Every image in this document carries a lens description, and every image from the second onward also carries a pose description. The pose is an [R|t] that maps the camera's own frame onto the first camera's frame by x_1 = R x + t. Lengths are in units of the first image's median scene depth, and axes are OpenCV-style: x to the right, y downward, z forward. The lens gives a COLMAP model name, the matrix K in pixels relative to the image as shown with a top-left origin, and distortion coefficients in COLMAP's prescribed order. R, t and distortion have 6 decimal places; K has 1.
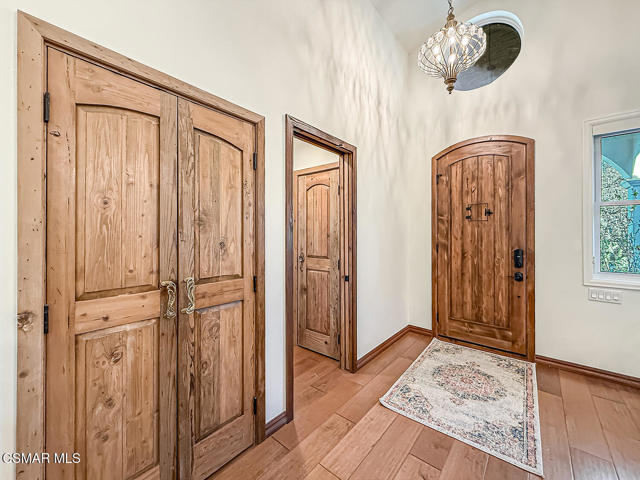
lens RADIAL K [[256.9, 0, 317.5], [0, 256.9, 233.8], [0, 0, 1]] dist [0.000991, 0.000165]
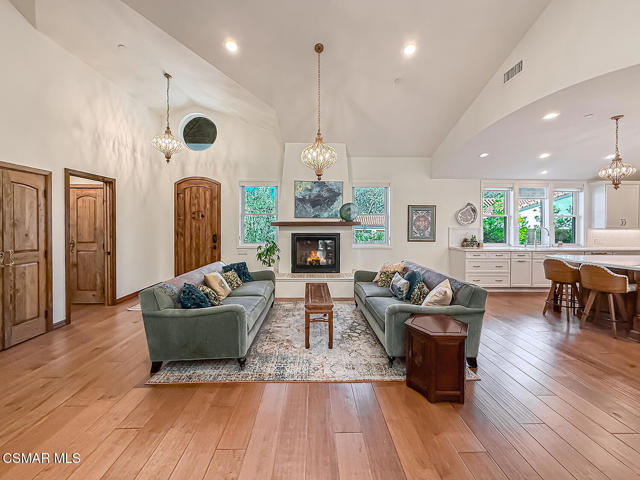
lens RADIAL K [[259.9, 0, 316.7], [0, 259.9, 225.1], [0, 0, 1]] dist [0.000257, -0.000097]
pose [[0.745789, -0.003067, 0.666176, -0.009126], [-0.003404, 0.999959, 0.008413, -0.037252], [-0.666174, -0.008542, 0.745747, -1.227640]]
